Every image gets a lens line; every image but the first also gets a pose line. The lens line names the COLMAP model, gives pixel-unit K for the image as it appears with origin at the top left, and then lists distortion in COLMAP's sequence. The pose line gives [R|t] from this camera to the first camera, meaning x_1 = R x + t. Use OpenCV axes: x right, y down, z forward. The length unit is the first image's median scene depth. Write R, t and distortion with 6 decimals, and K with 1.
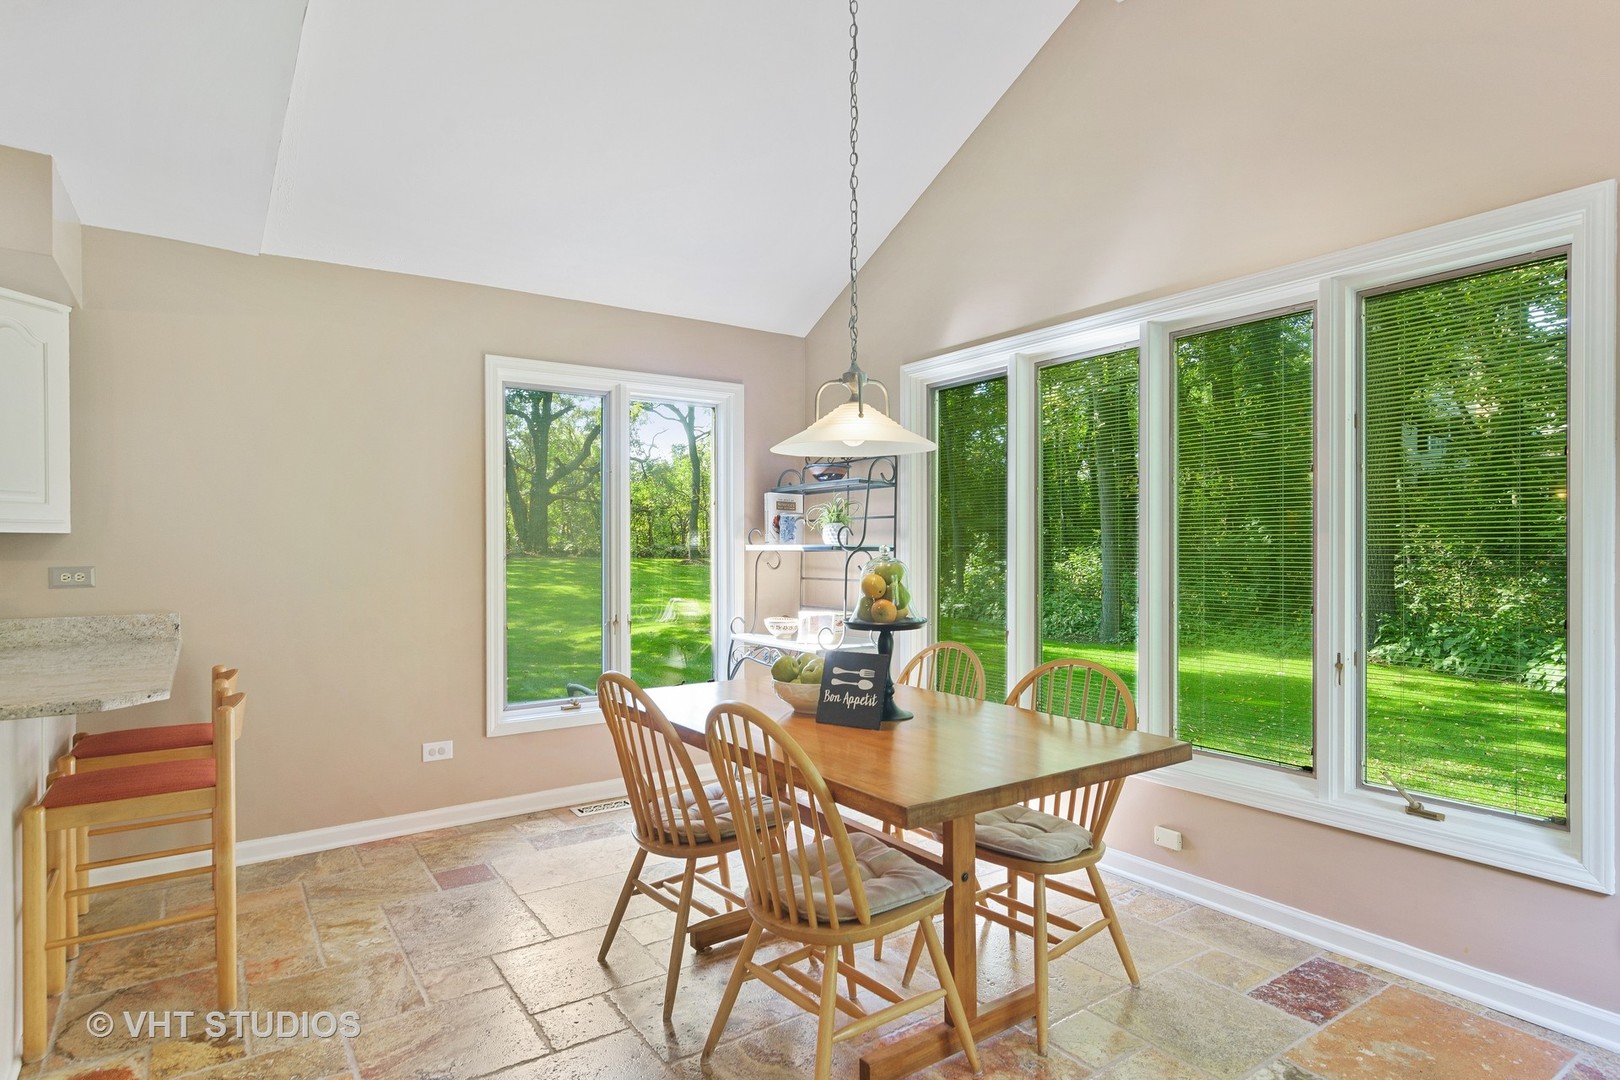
lens RADIAL K [[870.6, 0, 804.7], [0, 870.6, 549.3], [0, 0, 1]] dist [-0.001464, 0.001889]
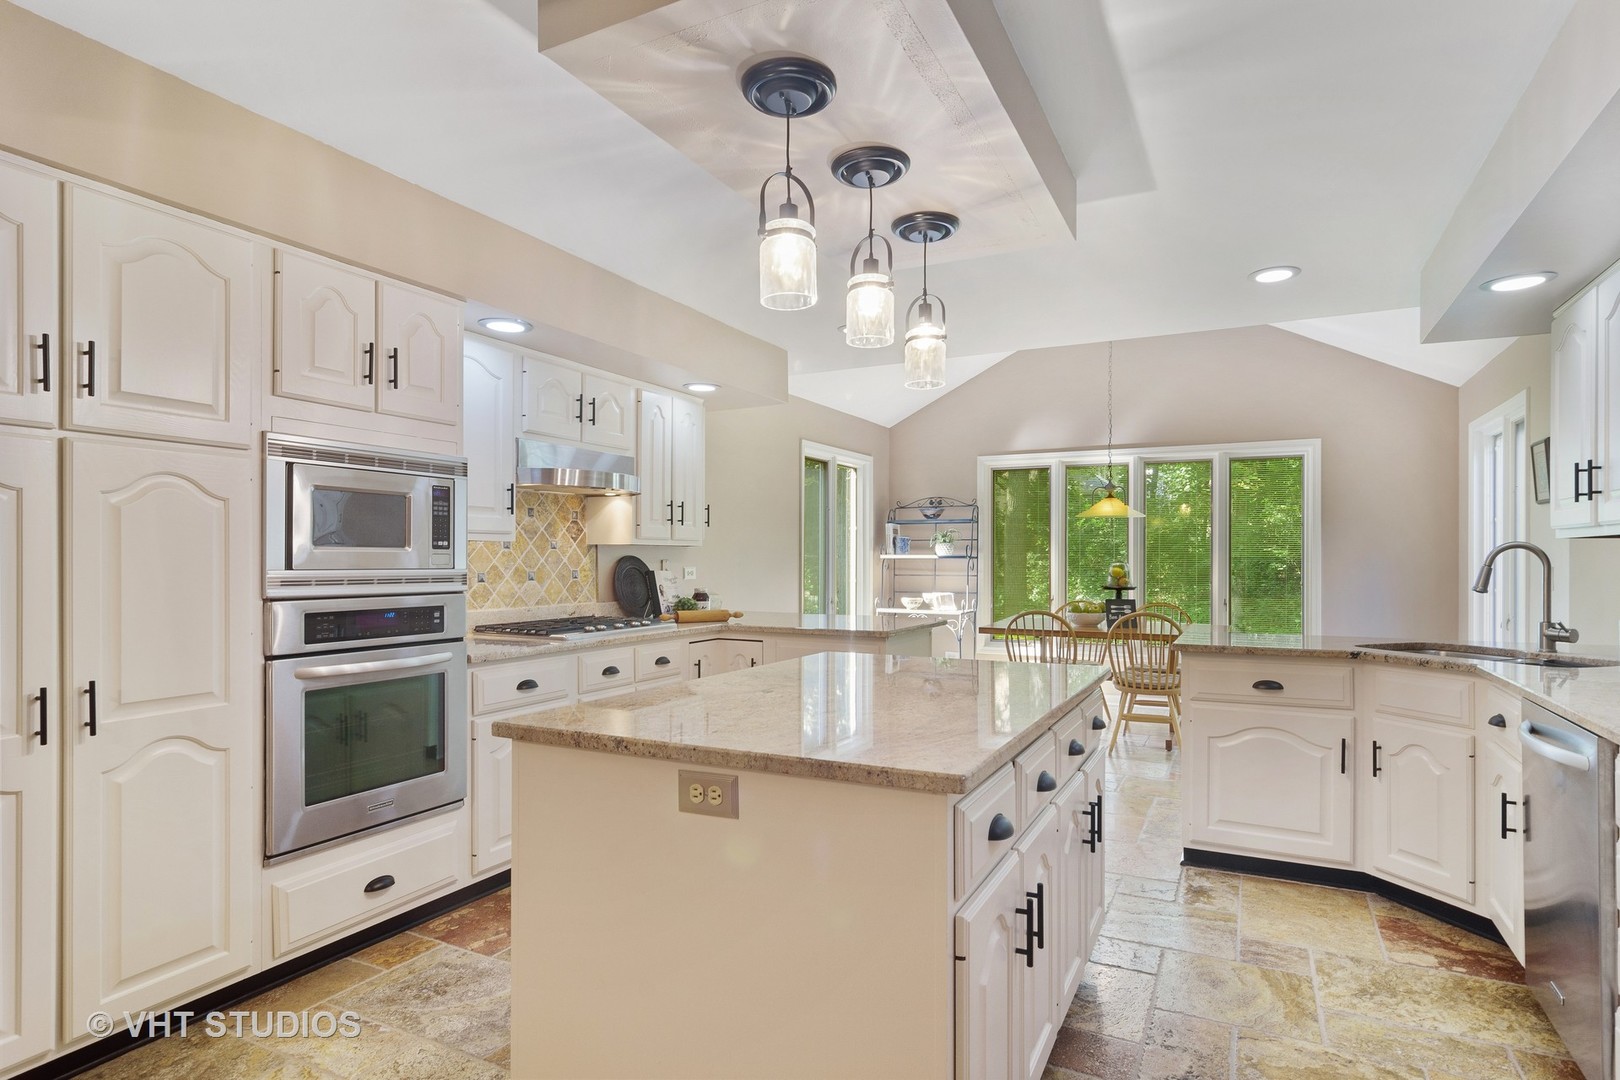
lens RADIAL K [[870.6, 0, 805.3], [0, 870.6, 549.2], [0, 0, 1]] dist [-0.001464, 0.001889]
pose [[0.886077, 0.007733, 0.463474, -1.197625], [-0.002689, 0.999930, -0.011542, 0.004574], [-0.463531, 0.008980, 0.886035, -0.497700]]
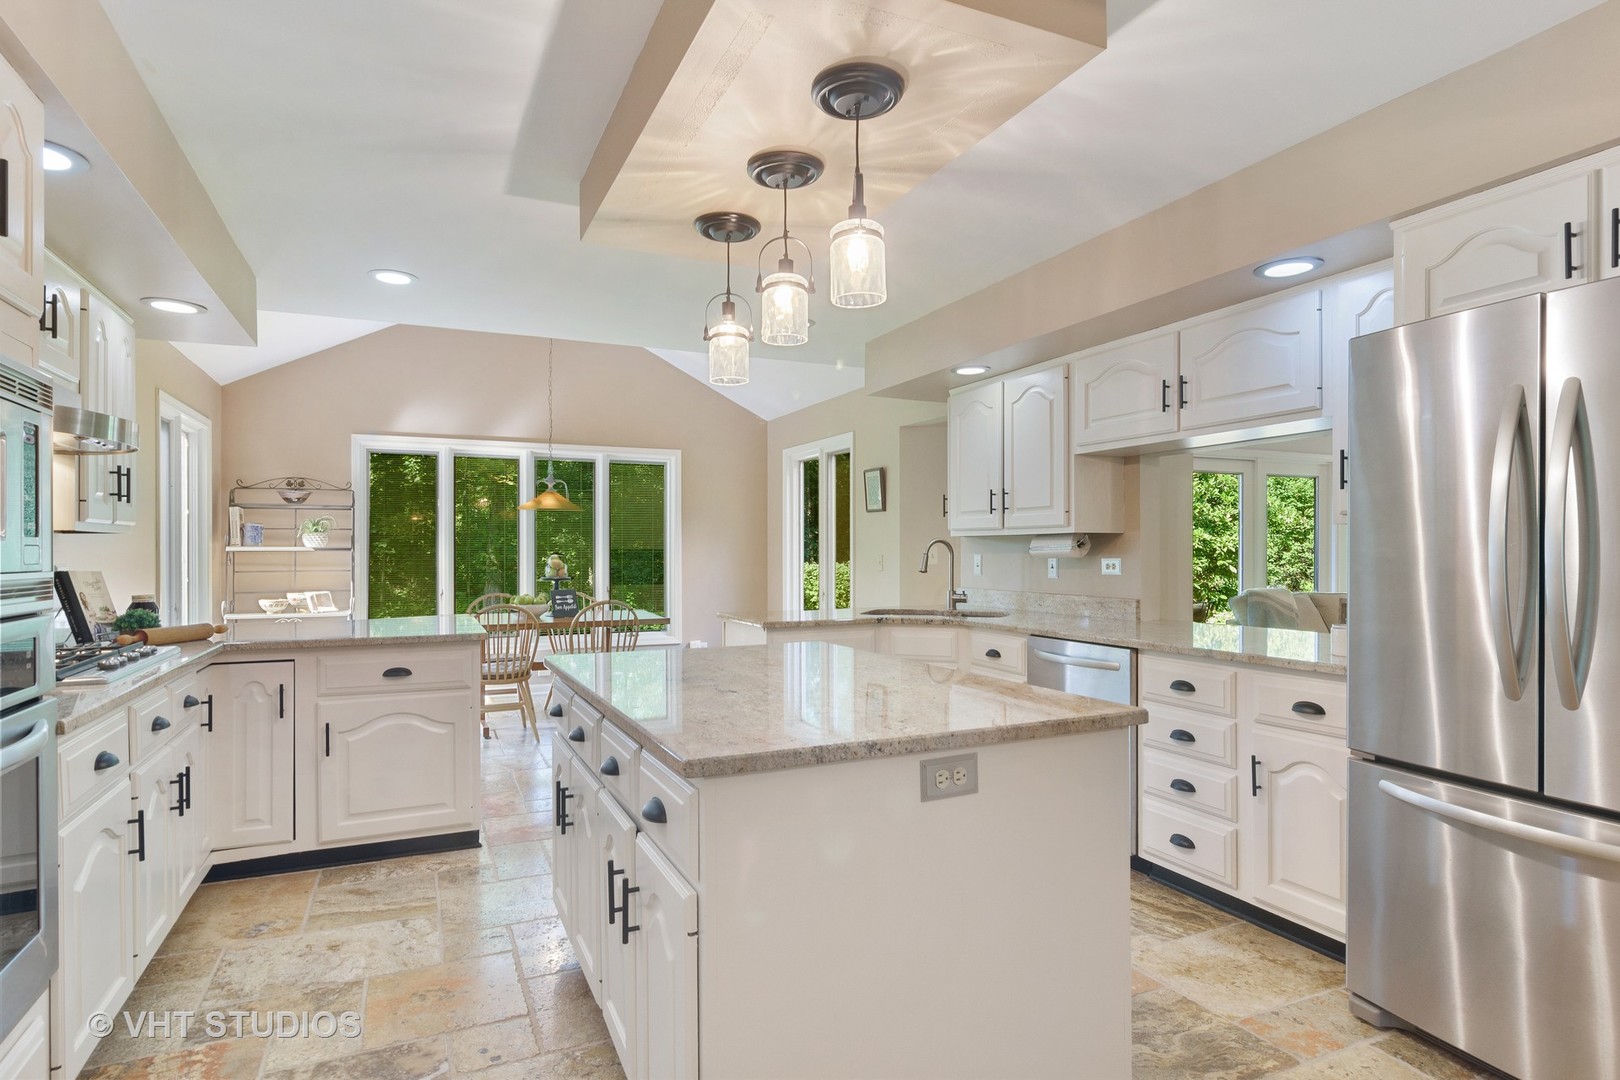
lens RADIAL K [[870.6, 0, 808.6], [0, 870.6, 550.4], [0, 0, 1]] dist [-0.001464, 0.001889]
pose [[0.180305, 0.001014, 0.983610, -1.485212], [0.001775, 0.999998, -0.001356, 0.004564], [-0.983609, 0.001990, 0.180303, -0.114403]]
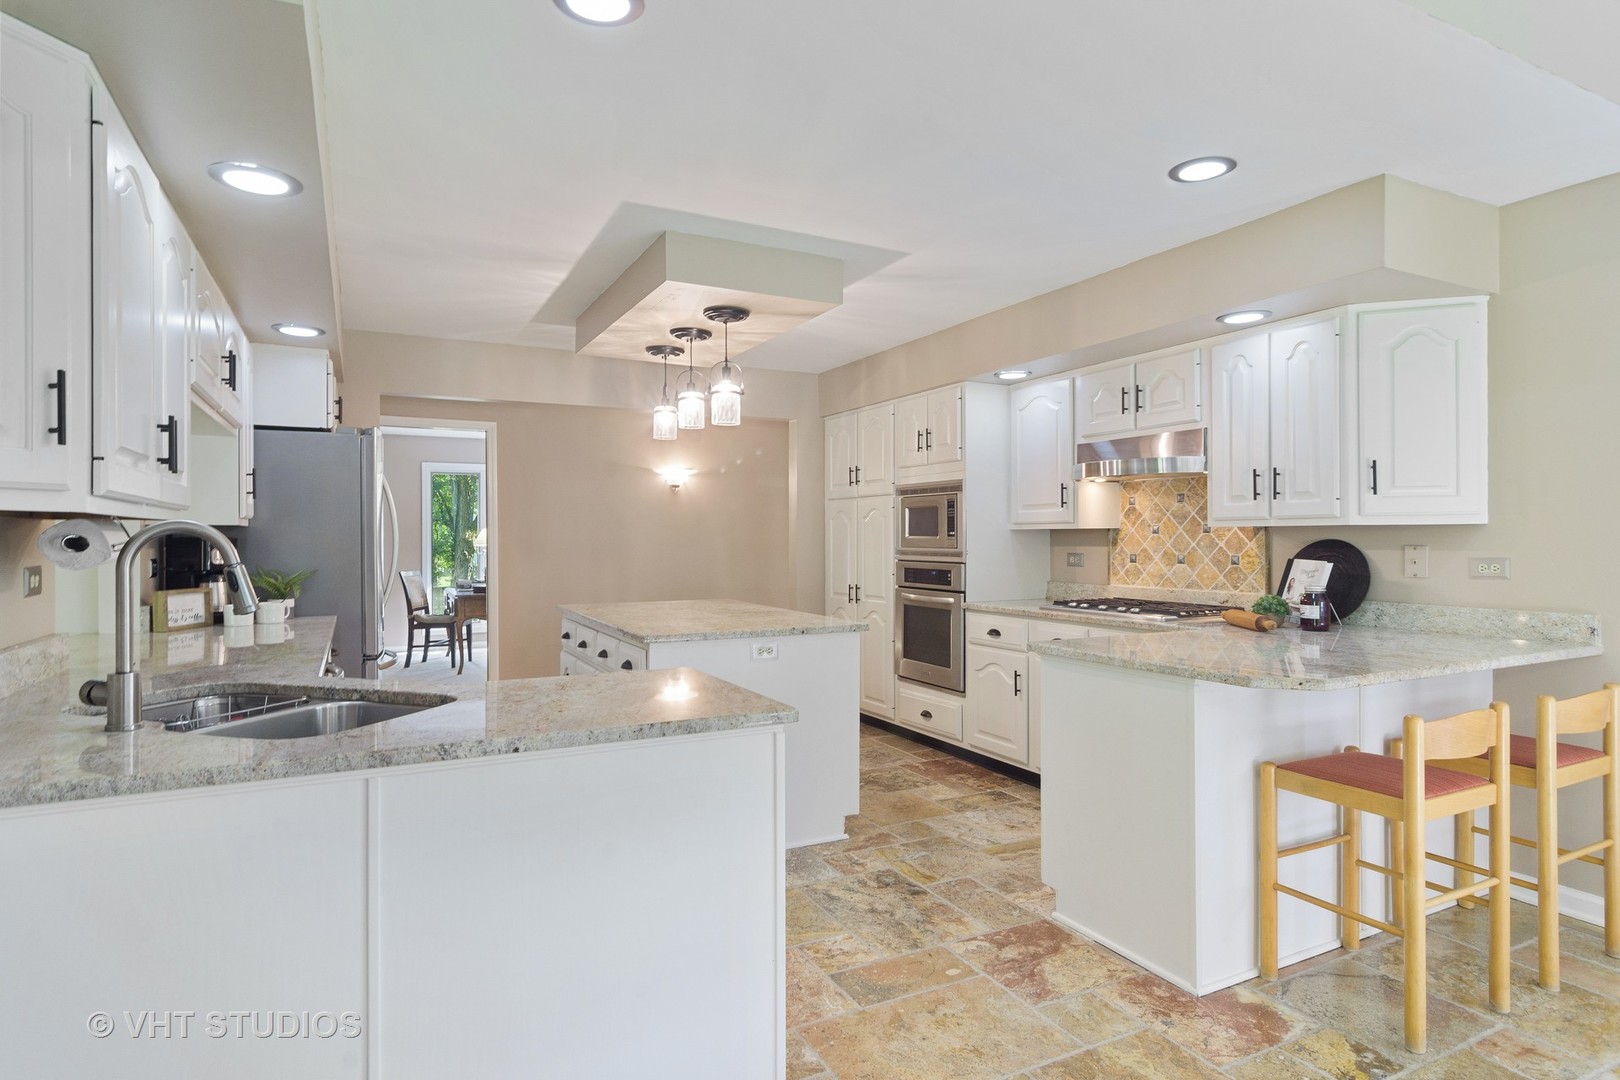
lens RADIAL K [[870.6, 0, 812.2], [0, 870.6, 529.6], [0, 0, 1]] dist [-0.001464, 0.001889]
pose [[-0.134705, -0.005416, -0.990871, 0.207951], [0.003538, 0.999976, -0.005947, -0.007401], [0.990879, -0.004307, -0.134683, 0.316856]]
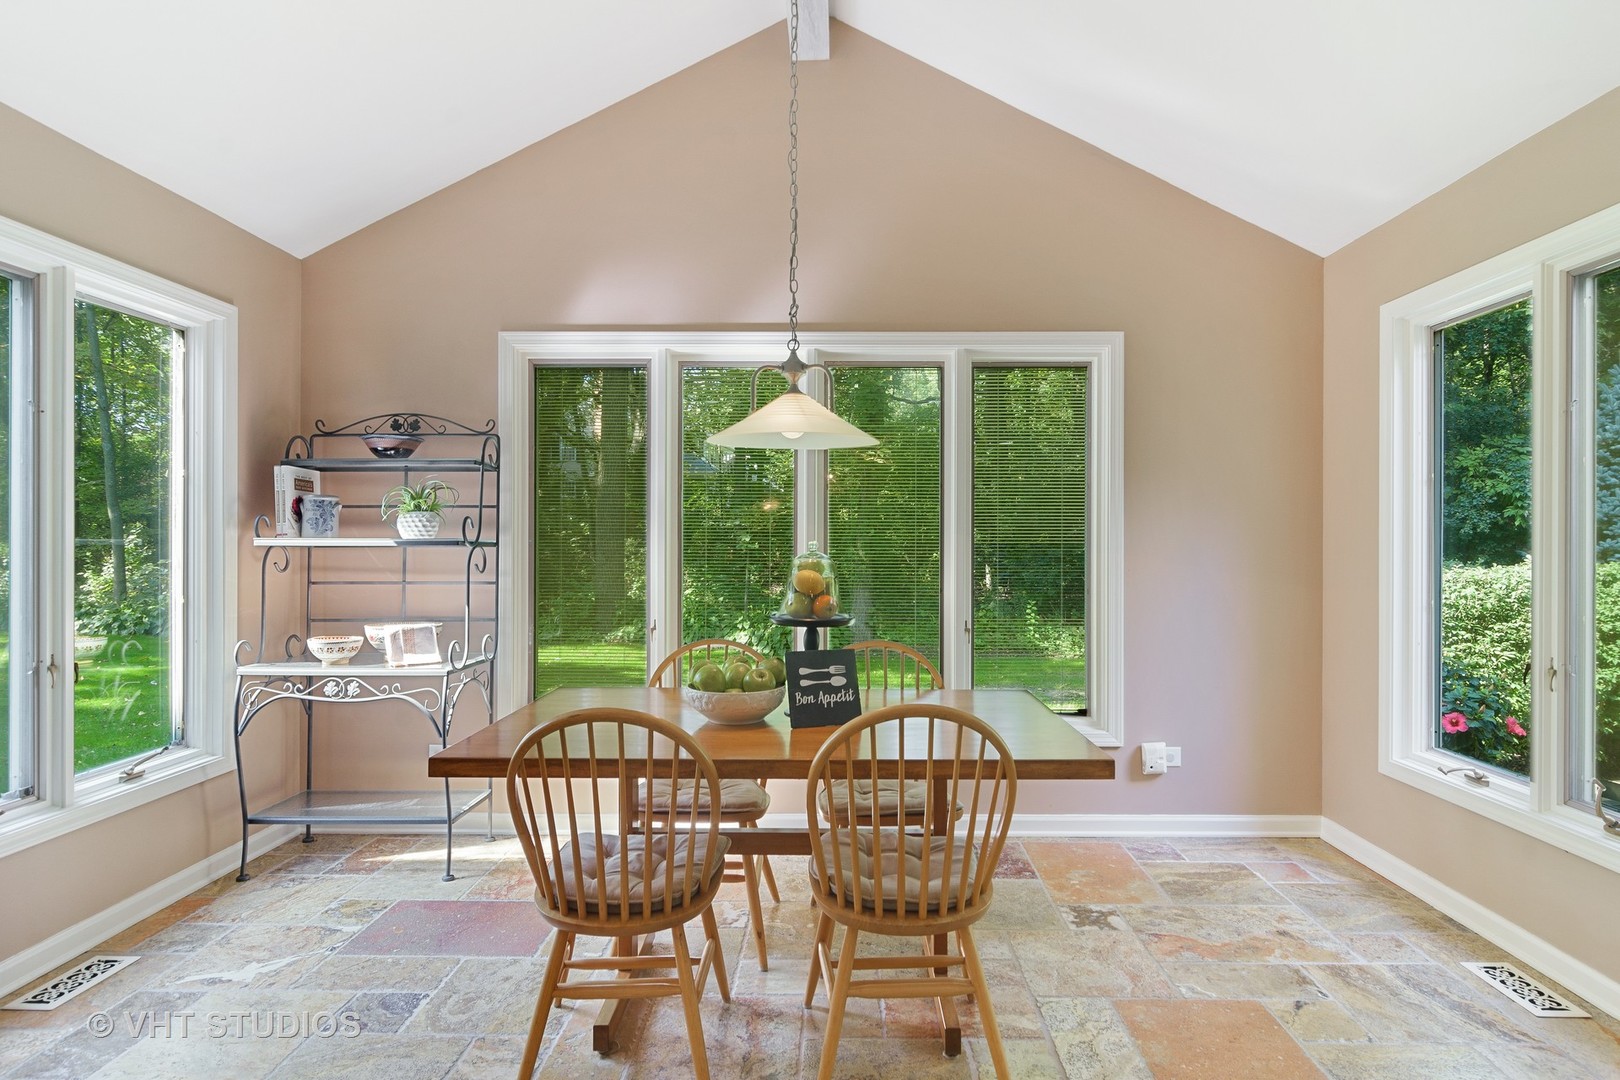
lens RADIAL K [[870.6, 0, 830.2], [0, 870.6, 548.6], [0, 0, 1]] dist [-0.001464, 0.001889]
pose [[0.577080, -0.000284, 0.816688, -0.463497], [-0.001673, 0.999997, 0.001530, 0.002174], [-0.816686, -0.002249, 0.577078, 0.270936]]
